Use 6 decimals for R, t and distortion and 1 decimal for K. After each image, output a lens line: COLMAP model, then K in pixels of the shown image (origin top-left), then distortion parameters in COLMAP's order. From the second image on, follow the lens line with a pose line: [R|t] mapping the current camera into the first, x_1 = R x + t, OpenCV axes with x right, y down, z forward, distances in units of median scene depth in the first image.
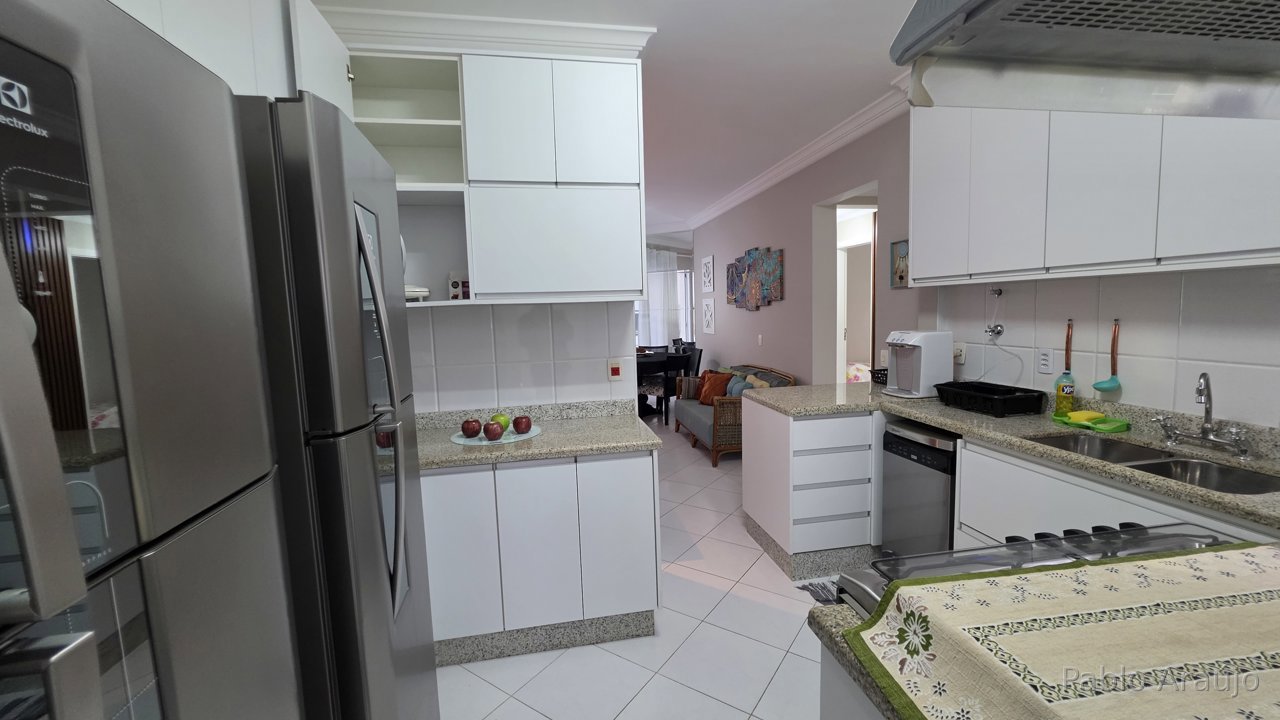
lens RADIAL K [[509.0, 0, 640.0], [0, 509.0, 360.0], [0, 0, 1]] dist [0.000874, 0.000188]
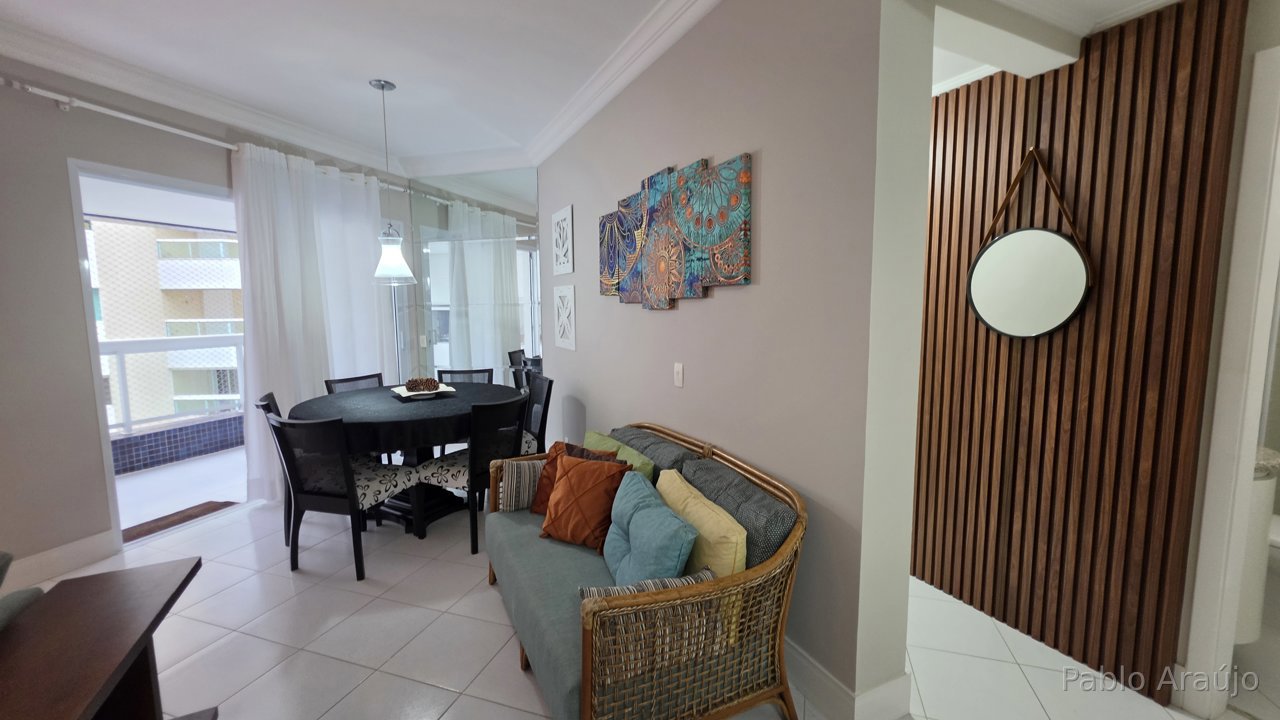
lens RADIAL K [[509.0, 0, 640.0], [0, 509.0, 360.0], [0, 0, 1]] dist [0.000874, 0.000188]
pose [[0.961745, -0.006964, 0.273858, 0.075502], [0.005787, 0.999970, 0.005102, -0.051652], [-0.273885, -0.003322, 0.961757, 0.544073]]
